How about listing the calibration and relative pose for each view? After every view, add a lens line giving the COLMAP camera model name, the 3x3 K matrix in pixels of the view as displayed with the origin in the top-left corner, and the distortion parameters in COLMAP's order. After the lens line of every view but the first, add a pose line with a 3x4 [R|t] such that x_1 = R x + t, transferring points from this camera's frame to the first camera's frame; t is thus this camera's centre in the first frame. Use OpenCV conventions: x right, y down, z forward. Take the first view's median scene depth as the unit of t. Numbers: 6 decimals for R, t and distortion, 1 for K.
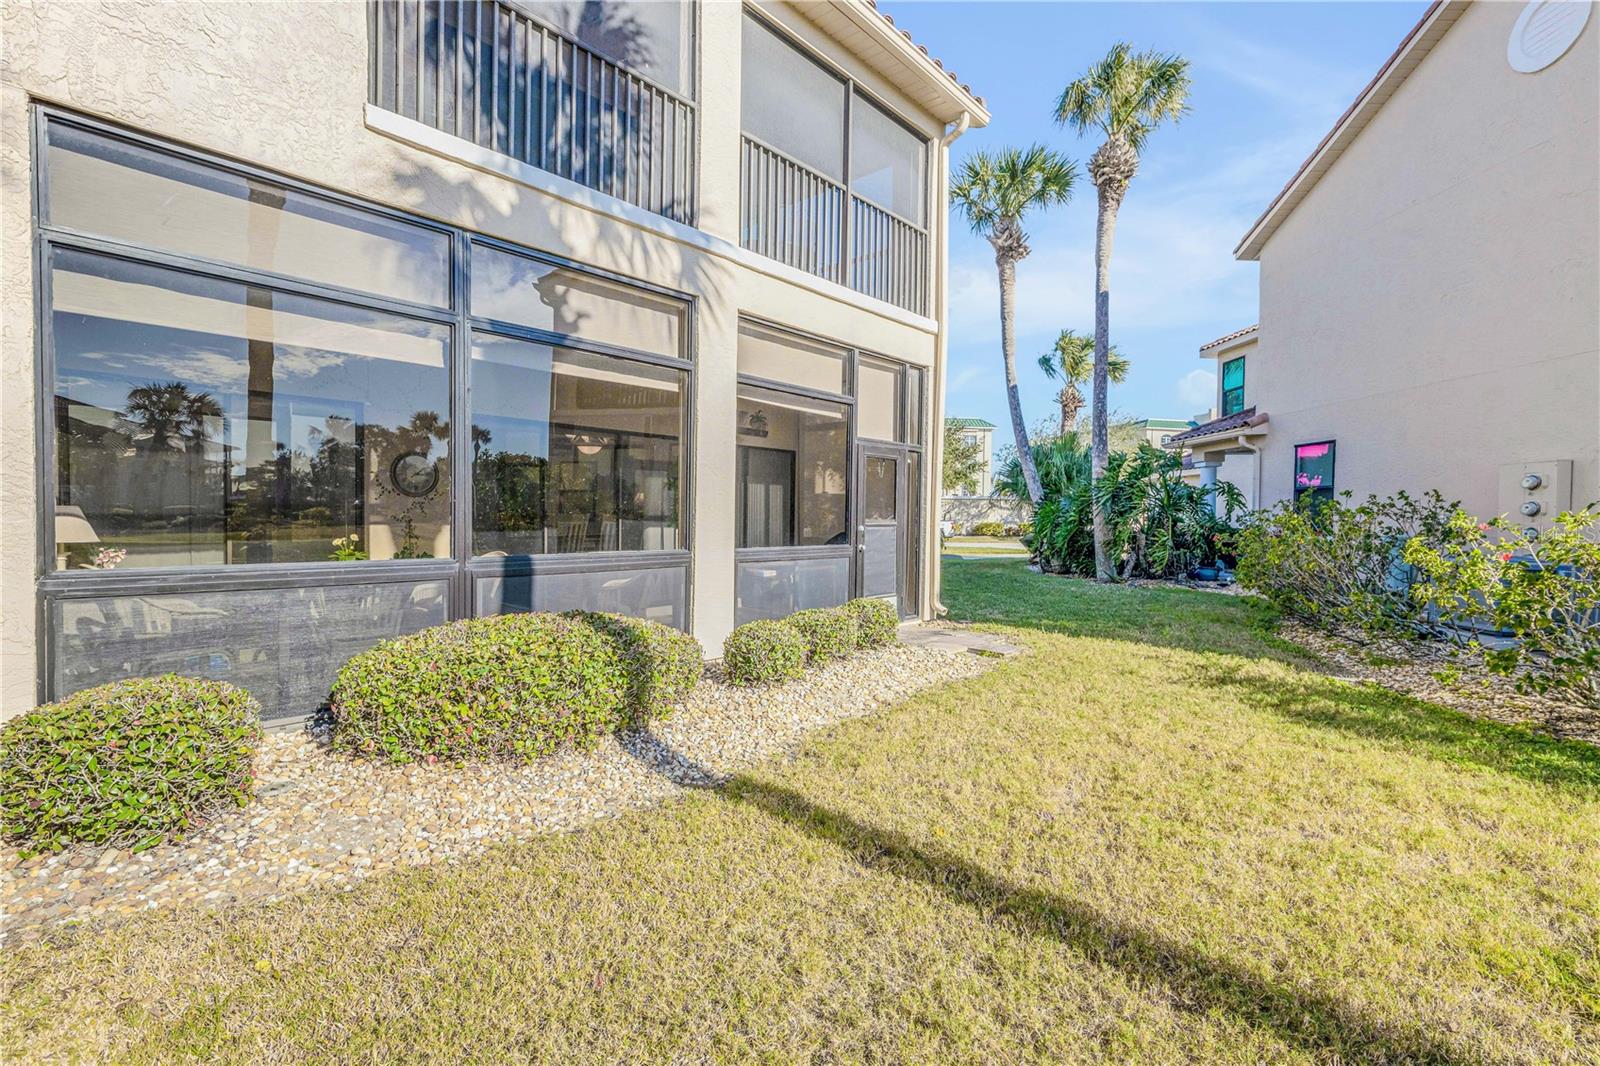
lens RADIAL K [[721.6, 0, 790.2], [0, 721.6, 533.6], [0, 0, 1]] dist [0.000407, -0.000059]
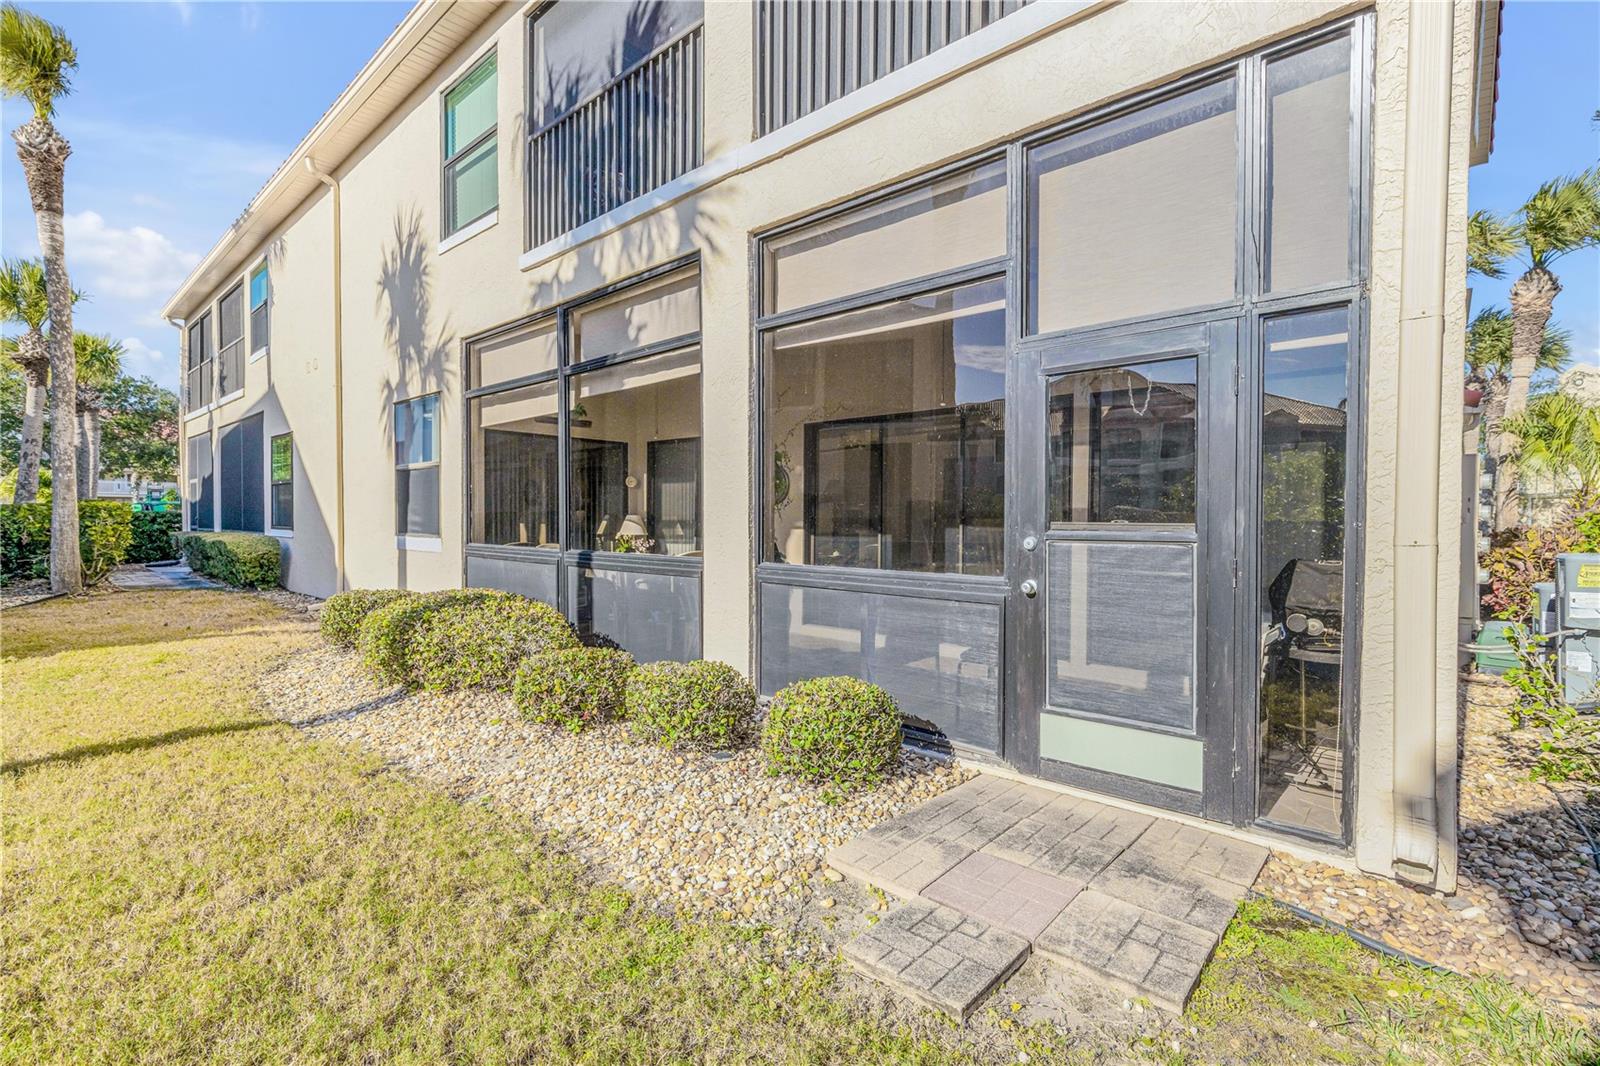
lens RADIAL K [[721.6, 0, 790.2], [0, 721.6, 533.6], [0, 0, 1]] dist [0.000407, -0.000059]
pose [[0.029847, -0.003610, -0.999548, 0.751920], [-0.025791, 0.999658, -0.004380, -0.008611], [0.999222, 0.025910, 0.029744, 1.192824]]
